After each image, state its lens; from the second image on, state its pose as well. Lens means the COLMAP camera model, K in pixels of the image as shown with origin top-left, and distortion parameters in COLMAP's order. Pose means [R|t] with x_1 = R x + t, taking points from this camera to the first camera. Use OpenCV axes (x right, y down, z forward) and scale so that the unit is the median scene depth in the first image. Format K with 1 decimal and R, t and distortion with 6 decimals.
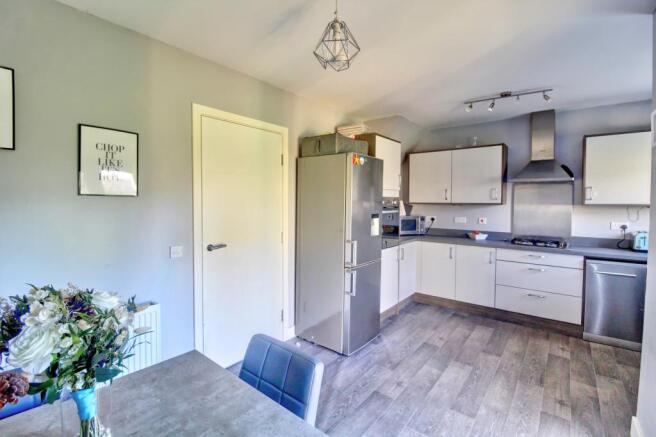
lens RADIAL K [[302.4, 0, 326.9], [0, 302.4, 209.6], [0, 0, 1]] dist [0.000352, -0.012892]
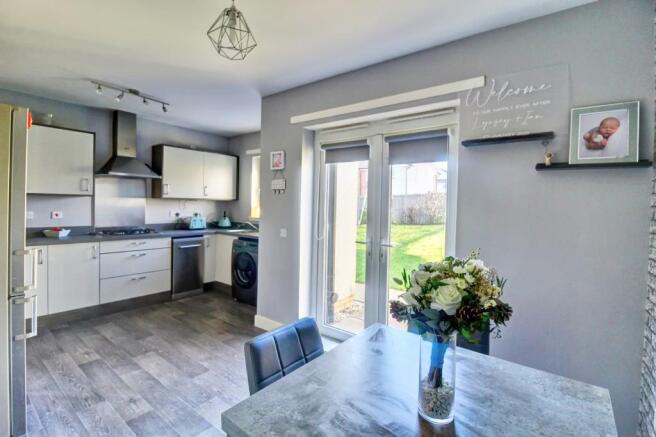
lens RADIAL K [[302.4, 0, 326.9], [0, 302.4, 209.6], [0, 0, 1]] dist [0.000352, -0.012892]
pose [[-0.018691, -0.023505, 0.999549, -0.452922], [0.002998, 0.999718, 0.023565, 0.005399], [-0.999821, 0.003437, -0.018616, 0.329957]]
